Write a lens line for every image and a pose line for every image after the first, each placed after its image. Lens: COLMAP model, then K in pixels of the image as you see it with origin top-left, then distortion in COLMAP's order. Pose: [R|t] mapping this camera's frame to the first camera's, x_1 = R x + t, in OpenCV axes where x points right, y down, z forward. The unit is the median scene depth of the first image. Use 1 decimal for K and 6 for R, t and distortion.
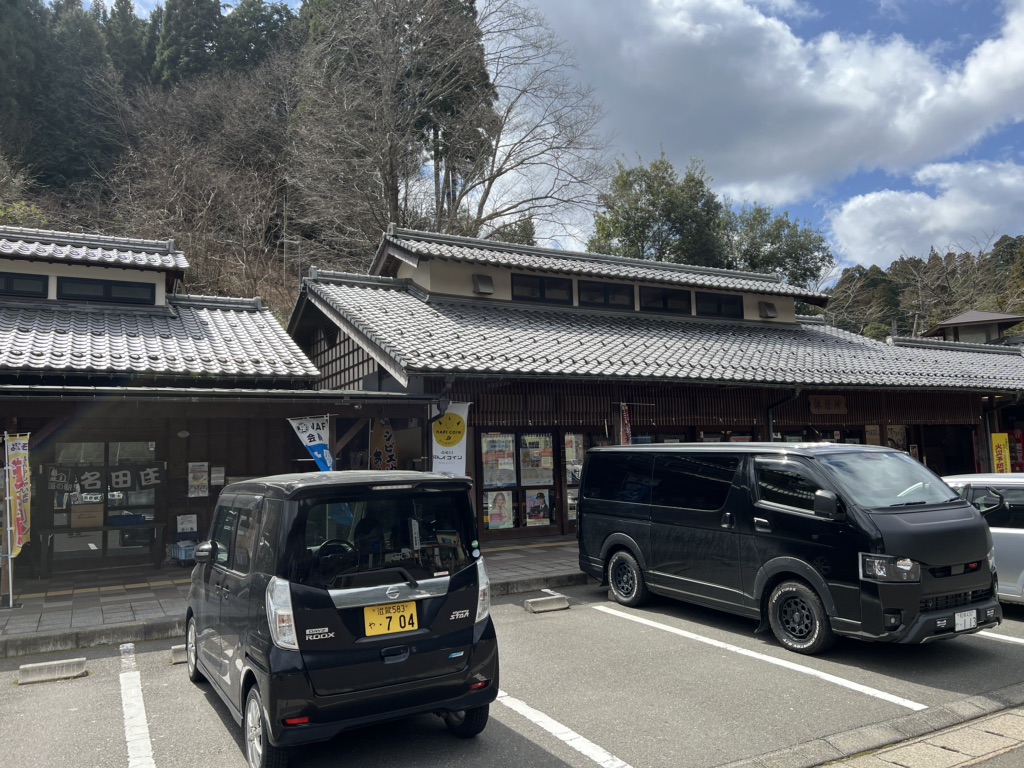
lens RADIAL K [[770.5, 0, 512.0], [0, 770.5, 384.0], [0, 0, 1]] dist [0.081486, -0.108085]
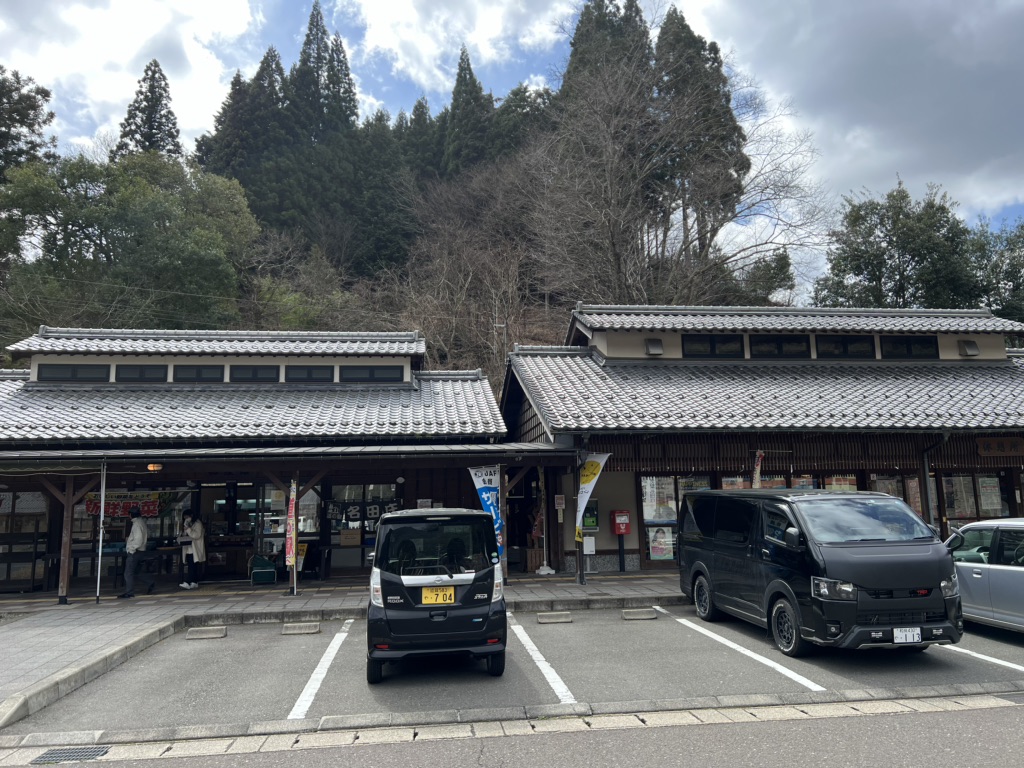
lens RADIAL K [[770.5, 0, 512.0], [0, 770.5, 384.0], [0, 0, 1]] dist [0.081486, -0.108085]
pose [[0.931339, -0.047202, -0.361082, 0.244073], [0.030360, 0.998176, -0.052178, -0.026602], [0.362886, 0.037633, 0.931073, -0.211831]]
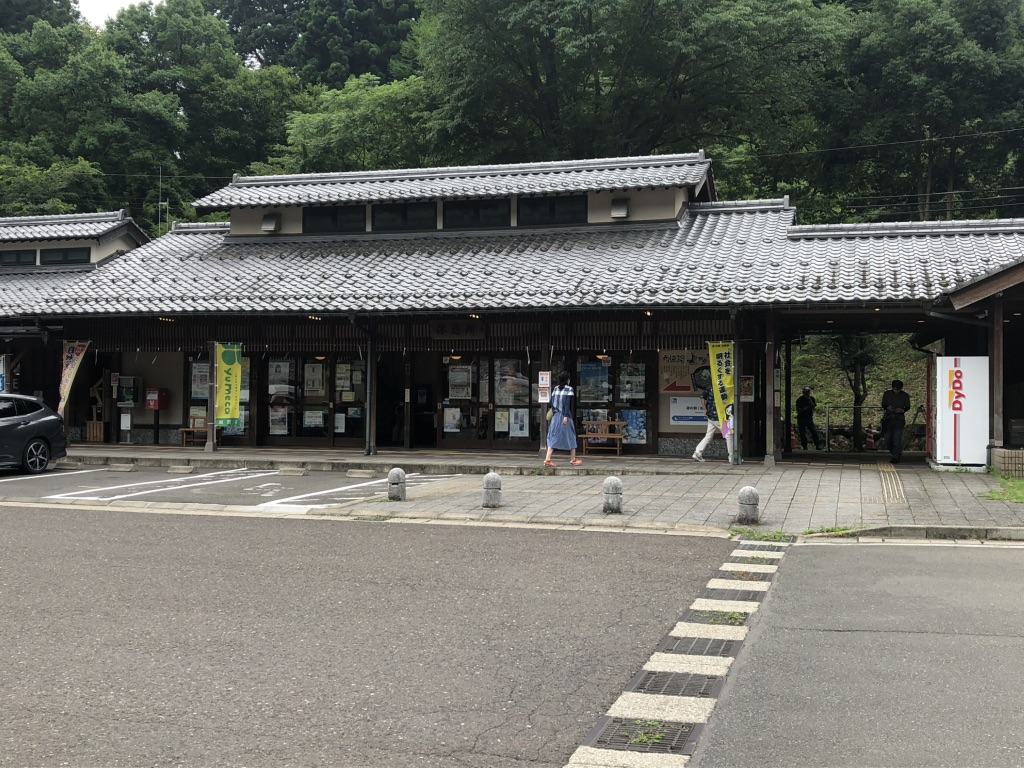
lens RADIAL K [[843.0, 0, 512.0], [0, 843.0, 384.0], [0, 0, 1]] dist [0.138752, -0.327914]
pose [[0.751672, 0.034715, -0.658623, 1.427873], [0.035930, 0.994975, 0.093450, 0.000519], [0.658557, -0.093908, 0.746648, 0.397880]]
